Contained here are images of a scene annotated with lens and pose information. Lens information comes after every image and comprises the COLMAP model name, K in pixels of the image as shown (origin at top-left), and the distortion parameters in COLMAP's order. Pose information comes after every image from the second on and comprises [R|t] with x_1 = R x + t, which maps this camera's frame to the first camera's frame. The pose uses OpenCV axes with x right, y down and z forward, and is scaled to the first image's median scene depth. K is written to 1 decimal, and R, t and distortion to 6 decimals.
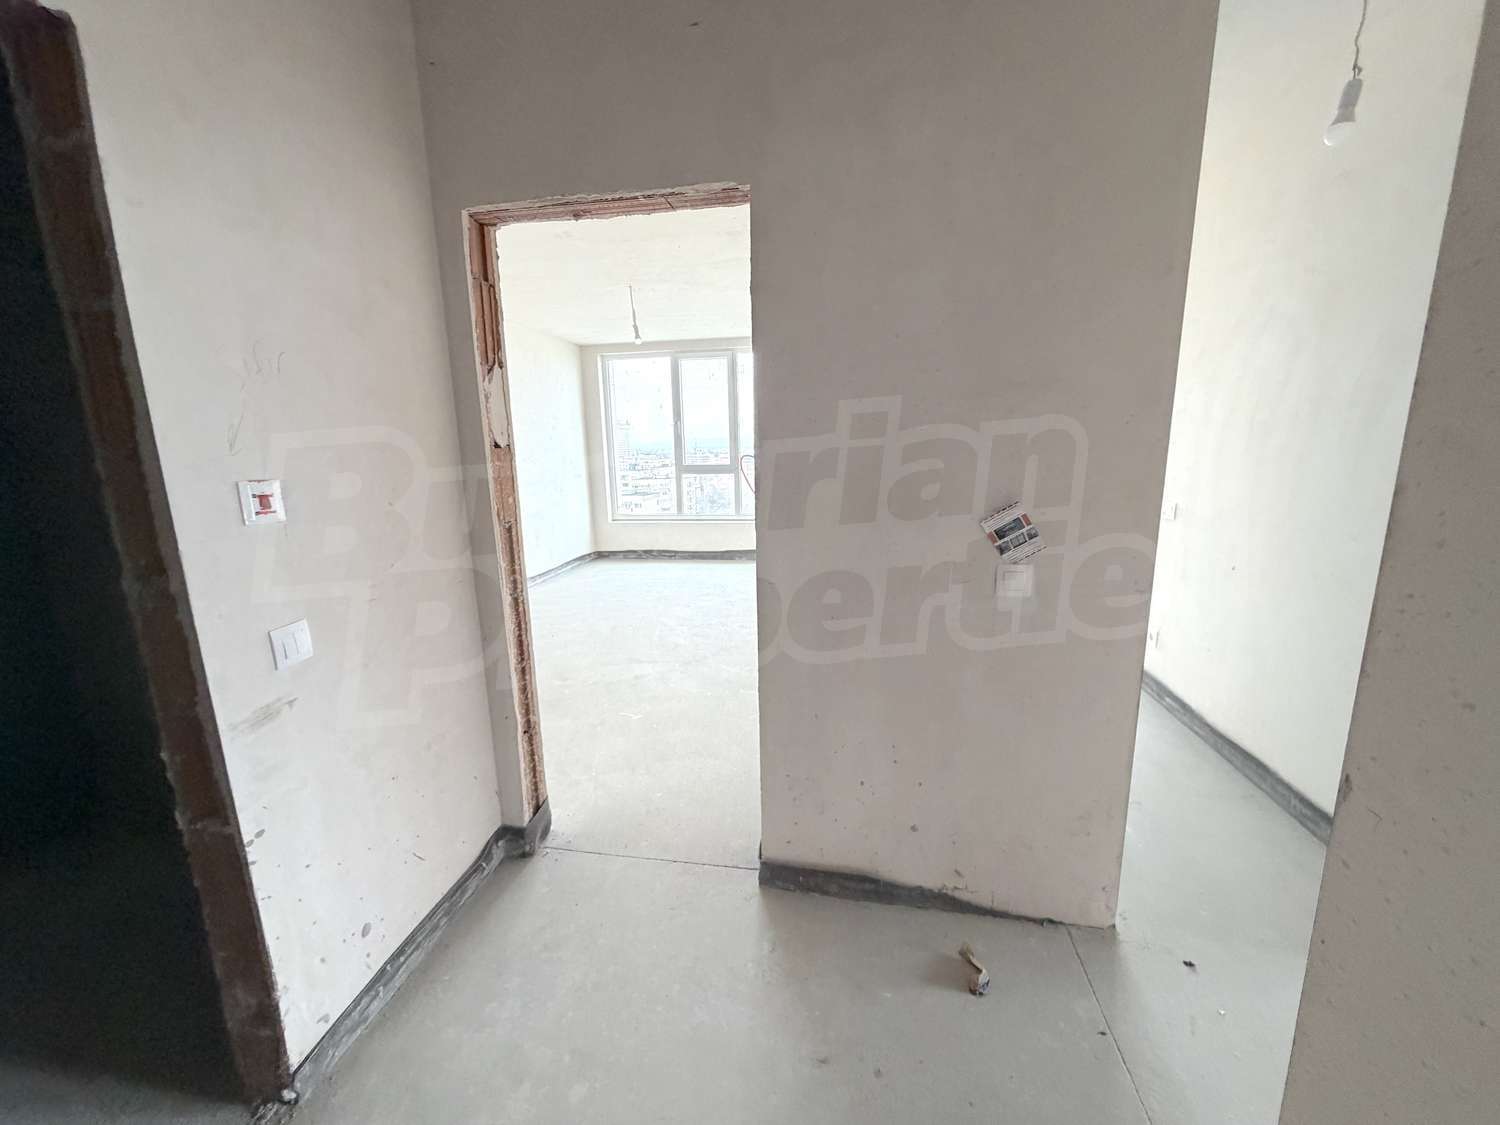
lens RADIAL K [[600.6, 0, 748.5], [0, 600.6, 561.8], [0, 0, 1]] dist [-0.000272, 0.000013]
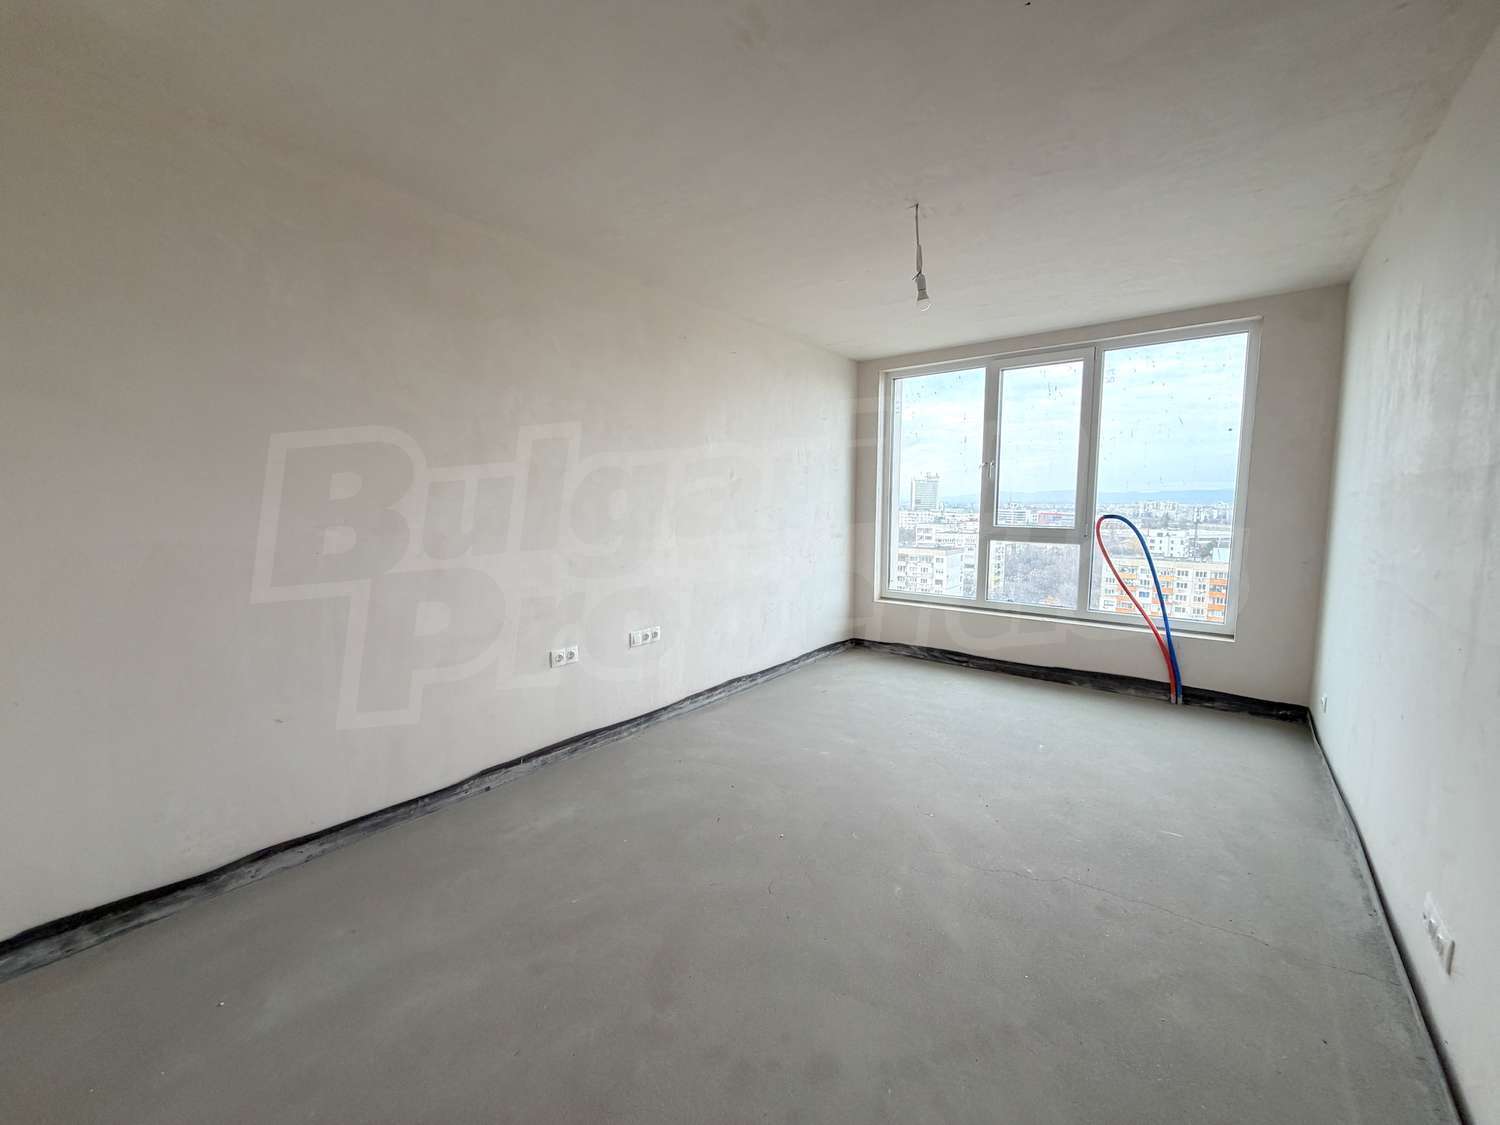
lens RADIAL K [[600.6, 0, 739.9], [0, 600.6, 557.0], [0, 0, 1]] dist [-0.000272, 0.000013]
pose [[0.873950, 0.064953, -0.481656, -0.031768], [-0.109341, 0.991901, -0.064636, -0.052987], [0.473556, 0.109153, 0.873974, 0.292537]]
